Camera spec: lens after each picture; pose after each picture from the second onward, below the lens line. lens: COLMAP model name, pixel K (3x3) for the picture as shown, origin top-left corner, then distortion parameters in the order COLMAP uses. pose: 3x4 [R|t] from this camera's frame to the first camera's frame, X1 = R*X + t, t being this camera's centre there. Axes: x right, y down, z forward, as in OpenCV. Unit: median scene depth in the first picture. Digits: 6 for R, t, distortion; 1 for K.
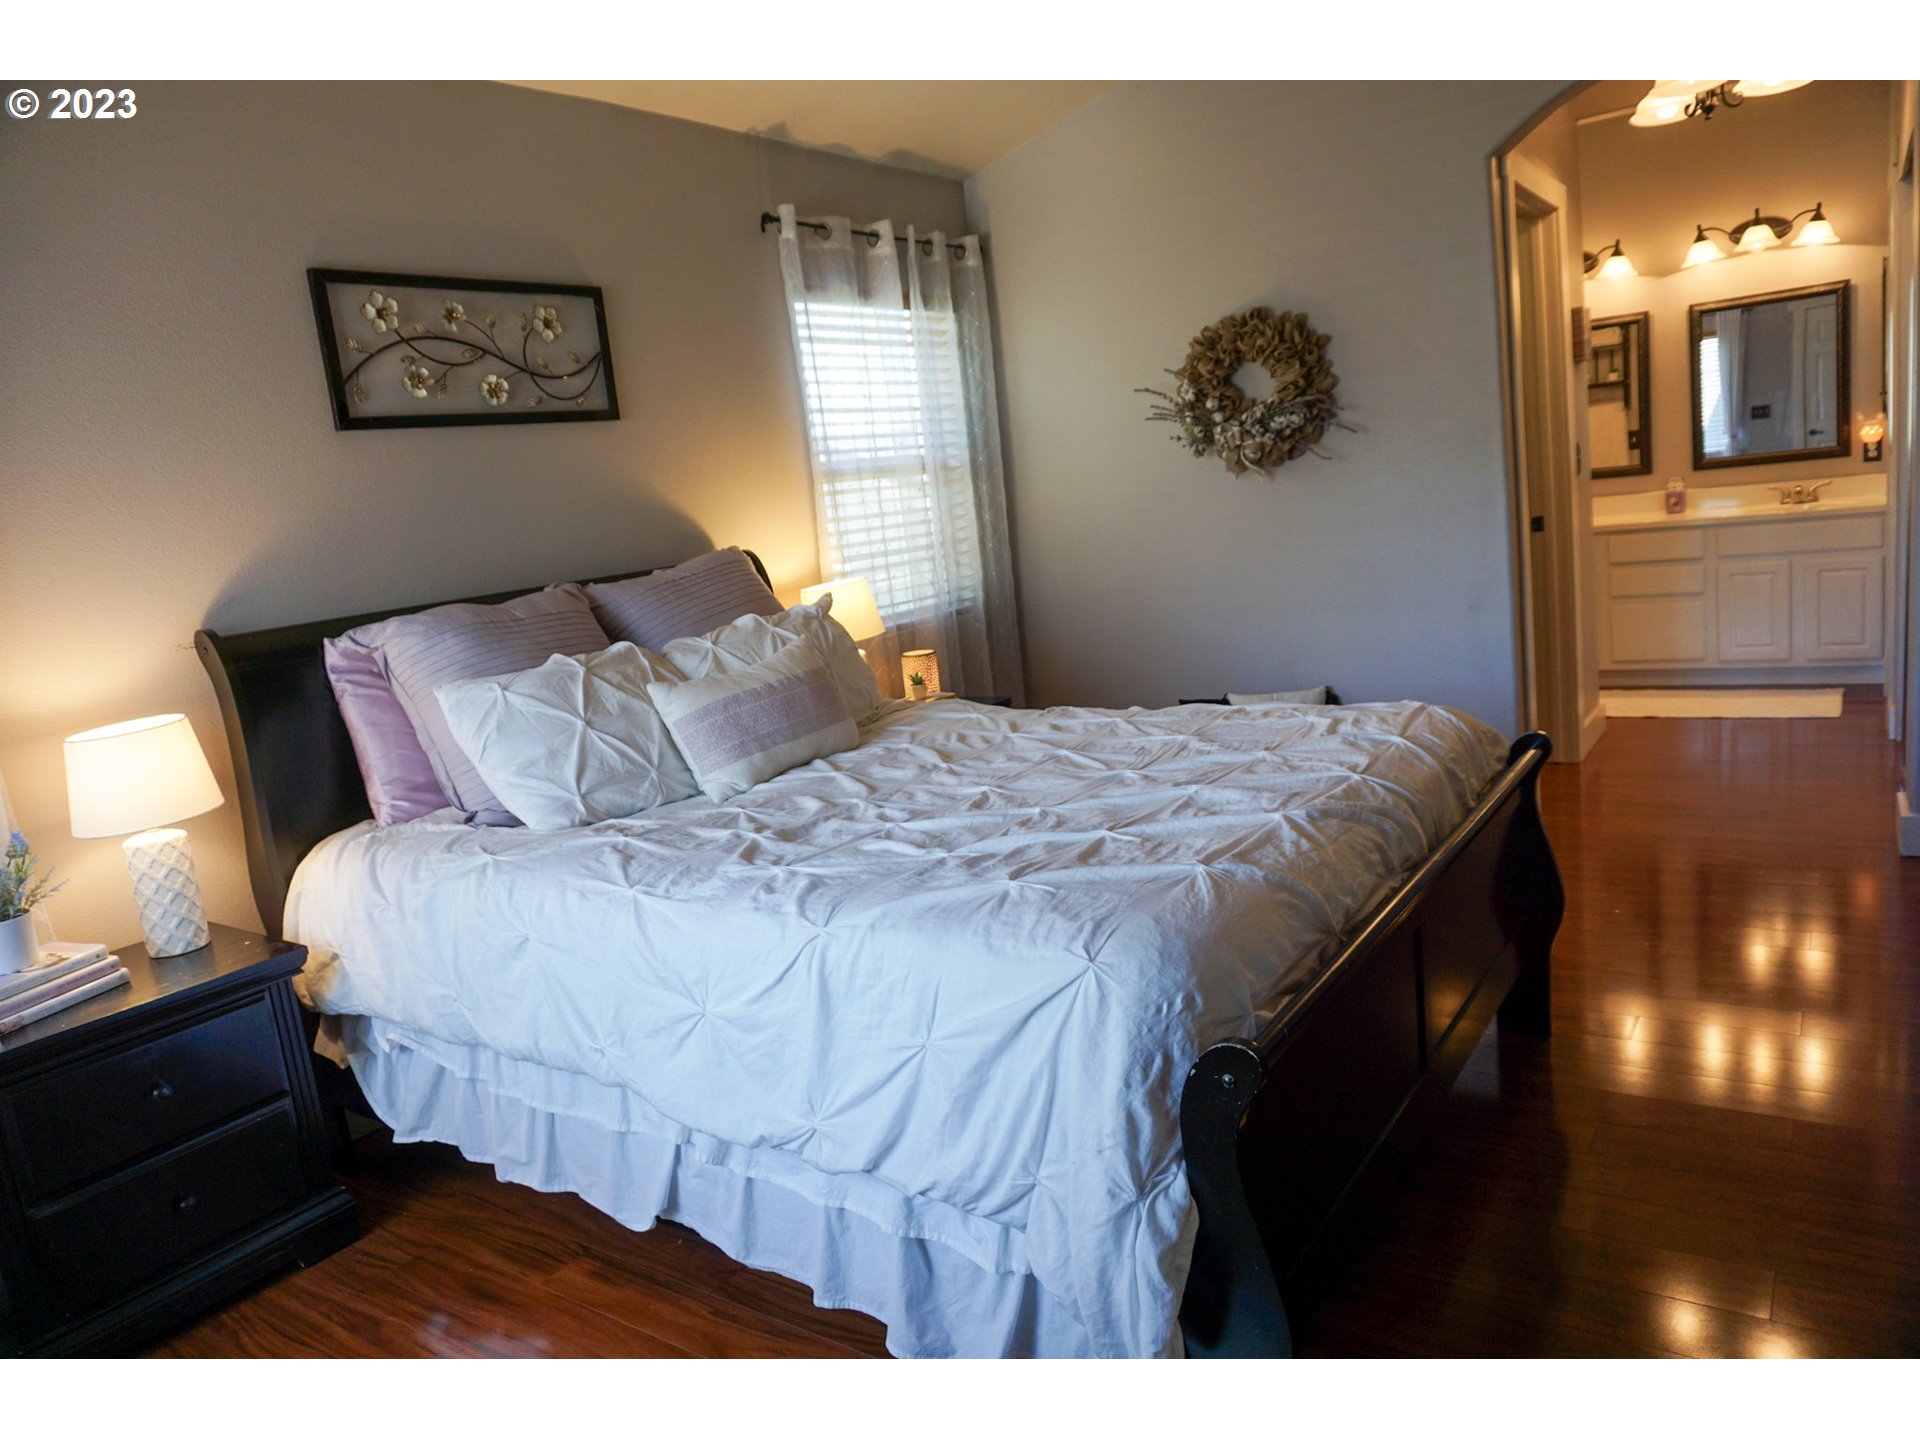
lens RADIAL K [[1289.5, 0, 961.0], [0, 1289.5, 725.7], [0, 0, 1]] dist [-0.042432, 0.013248]
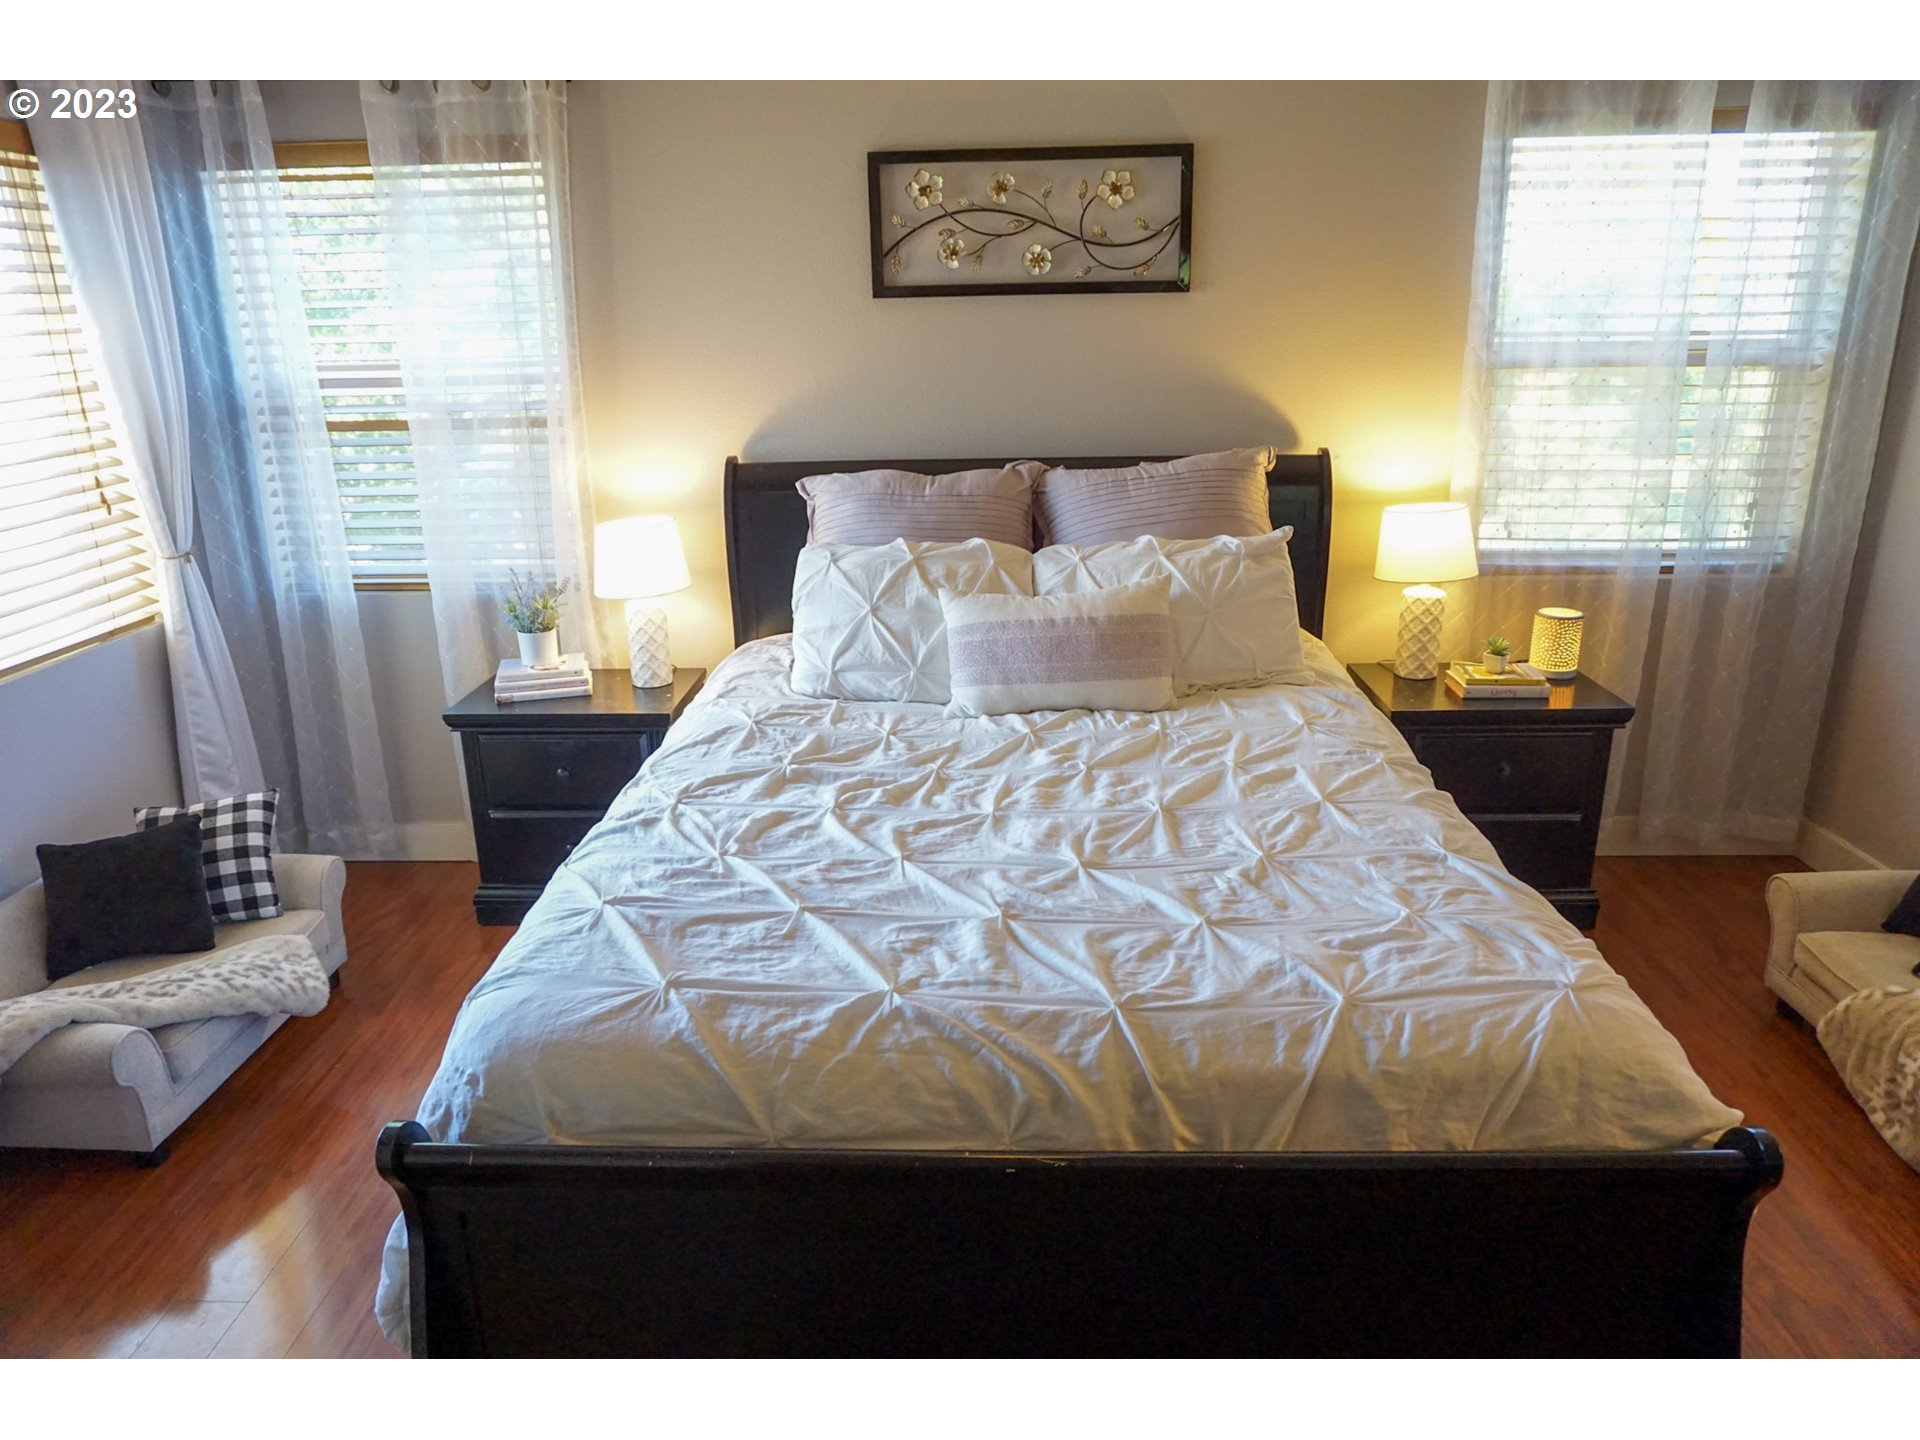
lens RADIAL K [[1289.5, 0, 955.5], [0, 1289.5, 711.3], [0, 0, 1]] dist [-0.042432, 0.013248]
pose [[0.535832, 0.346386, -0.770000, 0.540947], [-0.189624, 0.938045, 0.290025, -0.219097], [0.822755, -0.009395, 0.568318, 0.376093]]
